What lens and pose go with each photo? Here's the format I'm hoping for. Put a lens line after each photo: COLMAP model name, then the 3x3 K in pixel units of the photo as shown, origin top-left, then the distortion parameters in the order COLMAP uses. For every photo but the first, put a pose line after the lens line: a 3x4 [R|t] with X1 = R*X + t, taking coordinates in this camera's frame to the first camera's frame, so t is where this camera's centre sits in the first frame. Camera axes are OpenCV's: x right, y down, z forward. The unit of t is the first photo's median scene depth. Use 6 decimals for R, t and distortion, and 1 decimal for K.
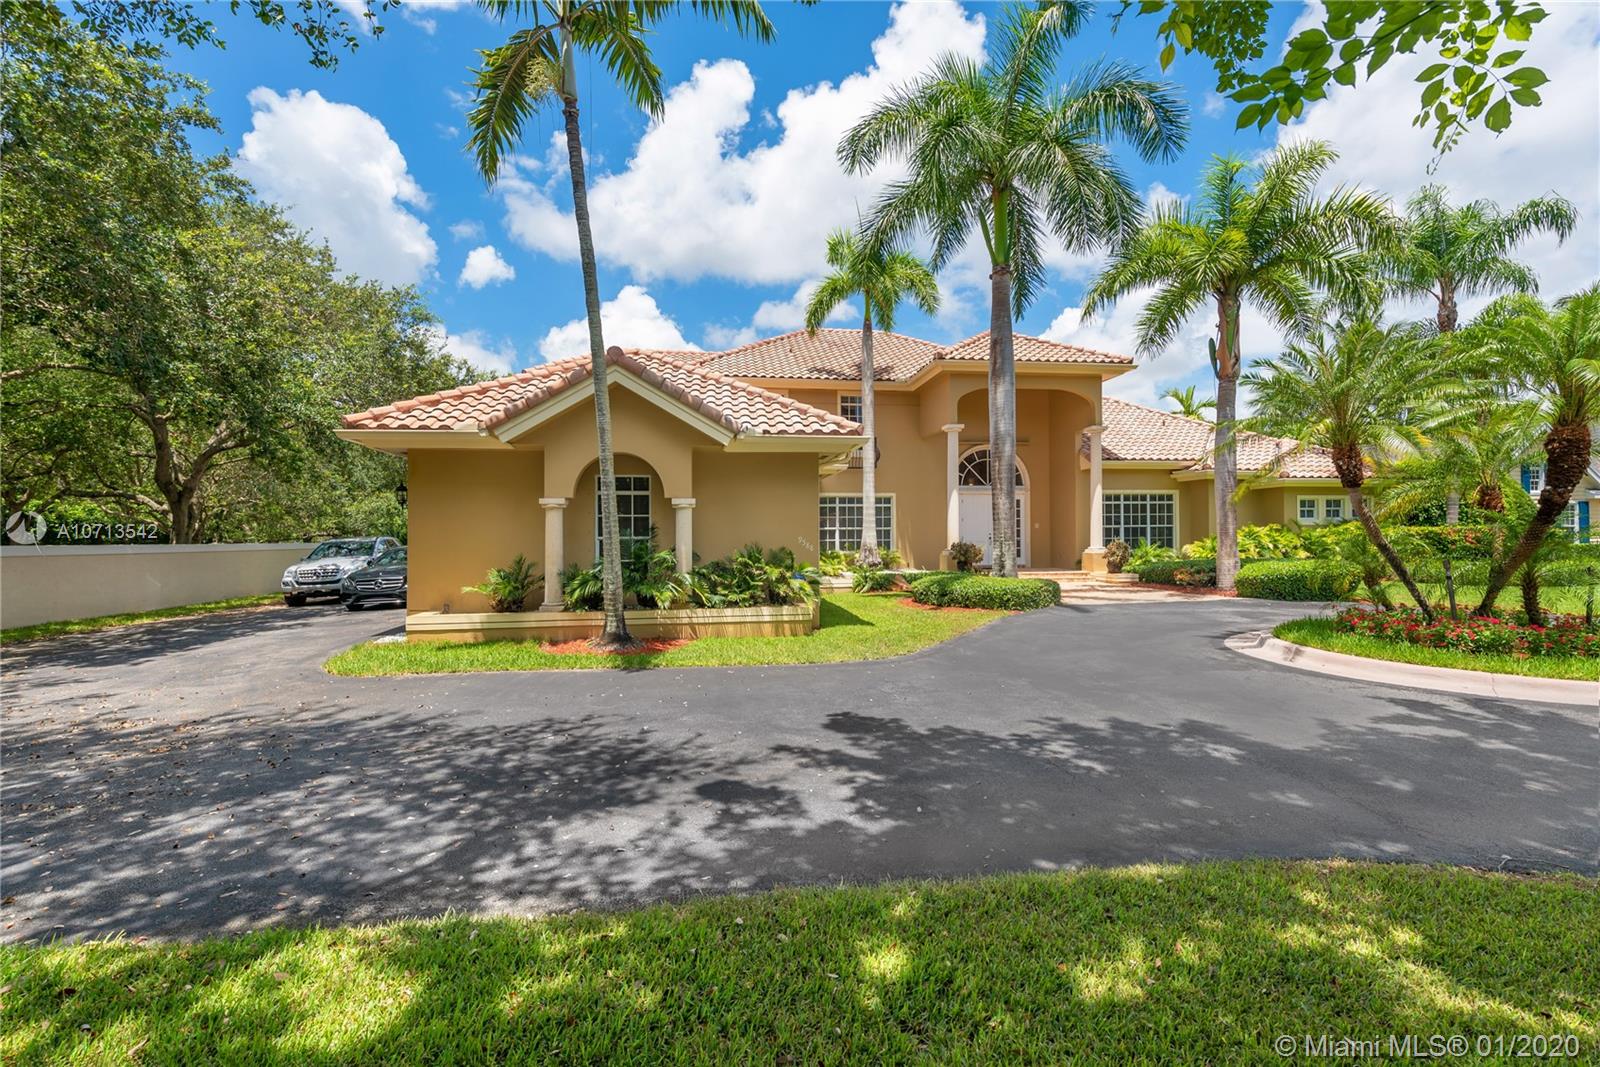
lens RADIAL K [[688.5, 0, 803.7], [0, 688.5, 533.5], [0, 0, 1]] dist [0.012901, 0.000002]
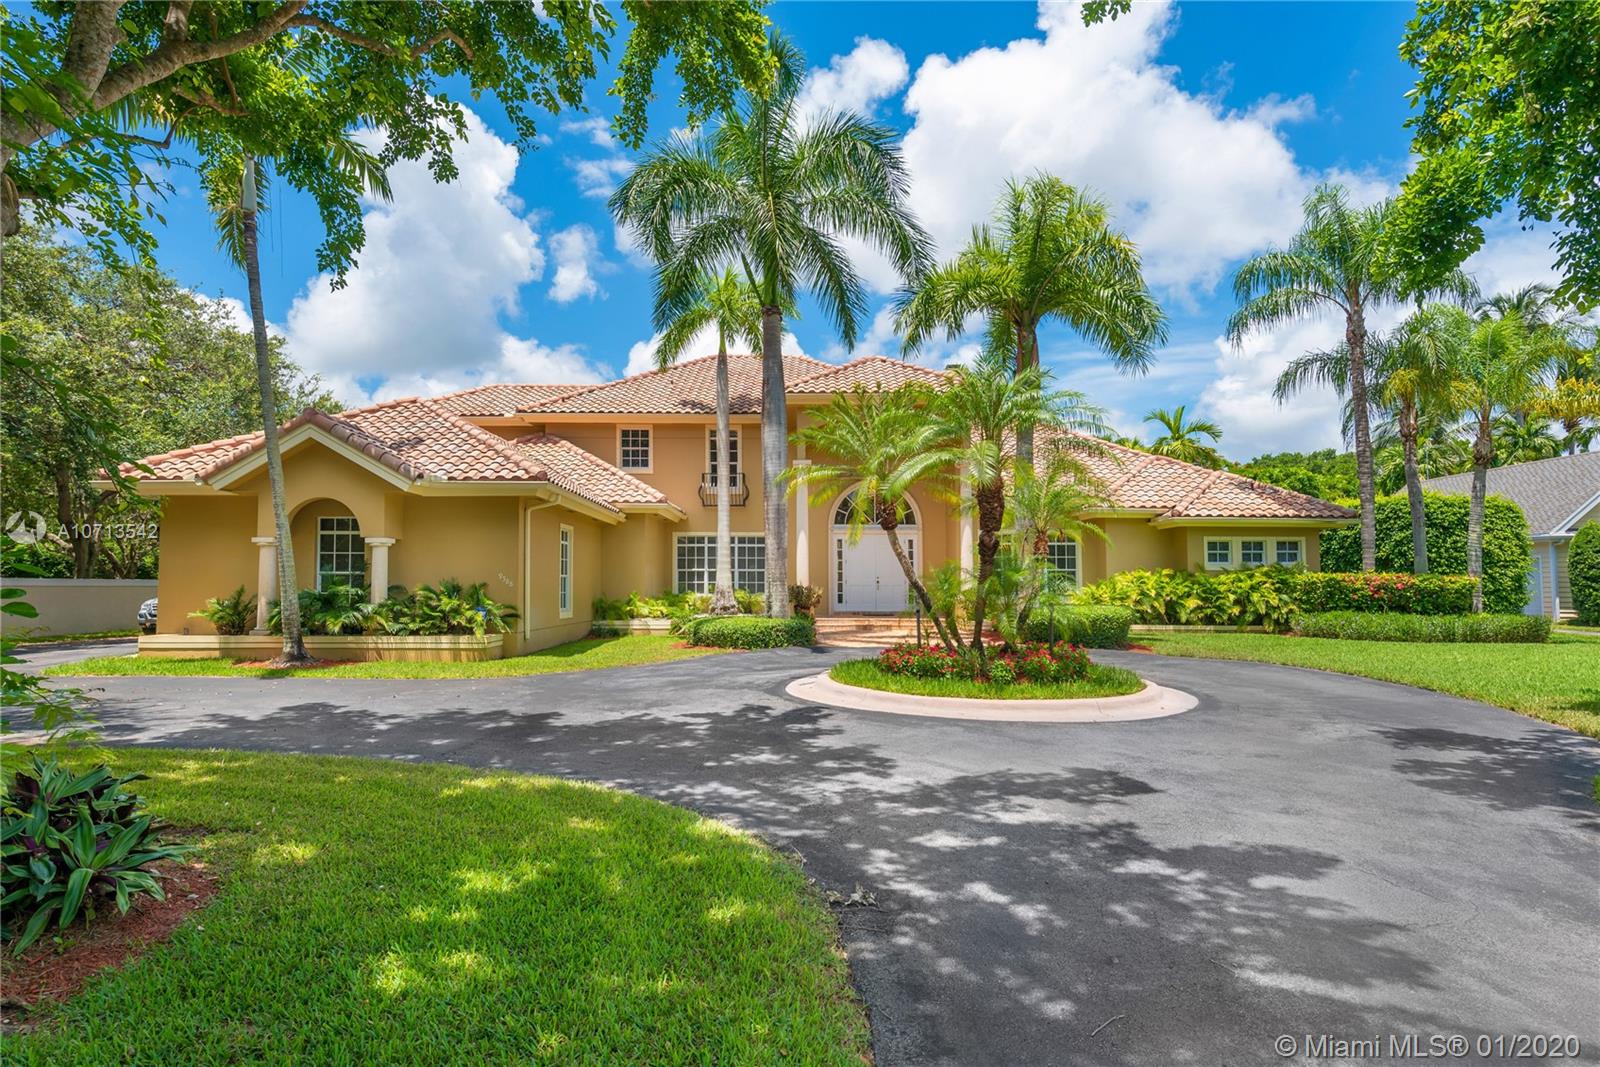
lens RADIAL K [[857.6, 0, 795.2], [0, 857.6, 545.8], [0, 0, 1]] dist [0.018931, 0.000242]
pose [[0.989641, 0.004826, -0.143481, 0.697211], [-0.010623, 0.999157, -0.039663, 0.010979], [0.143169, 0.040776, 0.988858, -0.295076]]
